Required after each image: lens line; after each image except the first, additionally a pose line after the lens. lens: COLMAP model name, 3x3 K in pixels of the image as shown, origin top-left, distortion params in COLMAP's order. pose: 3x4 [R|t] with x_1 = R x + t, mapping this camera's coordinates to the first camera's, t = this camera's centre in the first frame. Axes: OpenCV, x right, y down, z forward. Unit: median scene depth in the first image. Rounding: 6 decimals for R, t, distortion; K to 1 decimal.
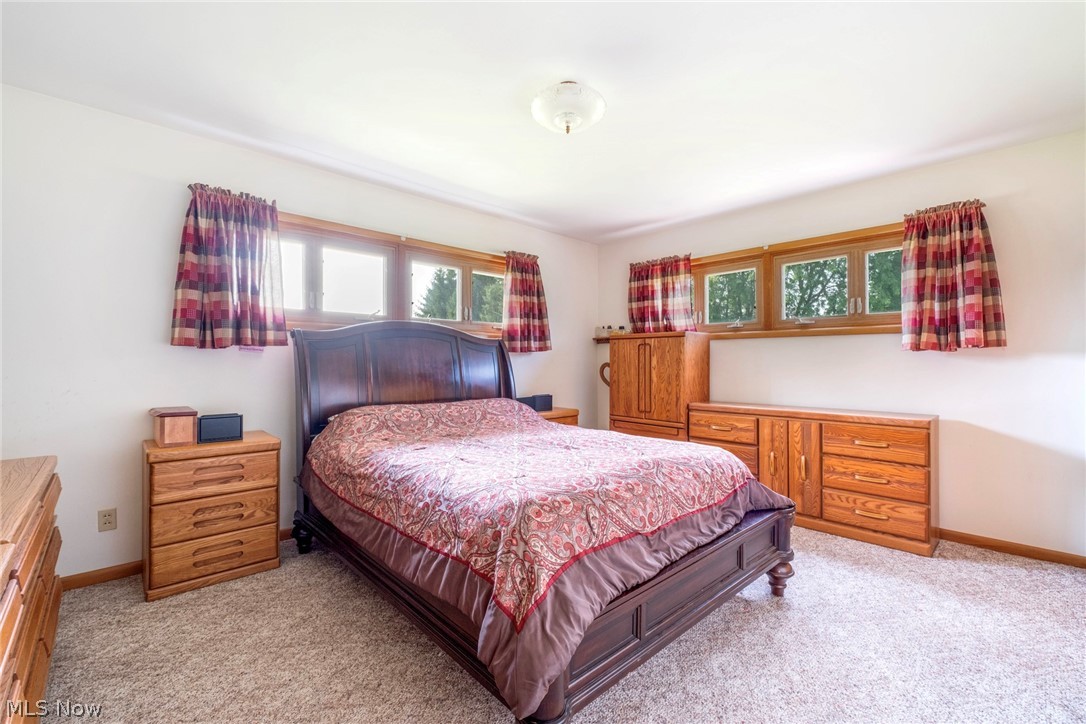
lens RADIAL K [[462.3, 0, 528.9], [0, 462.3, 362.7], [0, 0, 1]] dist [-0.000565, 0.000443]
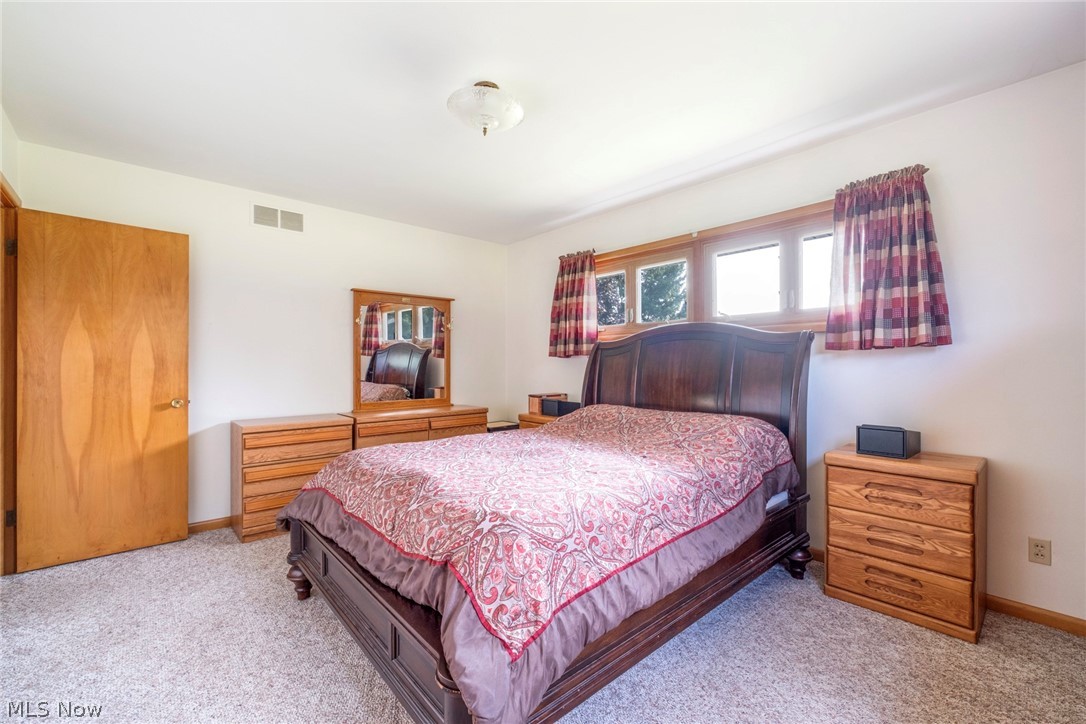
lens RADIAL K [[449.5, 0, 545.9], [0, 449.5, 359.6], [0, 0, 1]] dist [-0.000157, 0.000457]
pose [[-0.004449, -0.011708, -0.999922, 0.586921], [0.000570, 0.999931, -0.011710, -0.003572], [0.999990, -0.000622, -0.004442, 0.640897]]
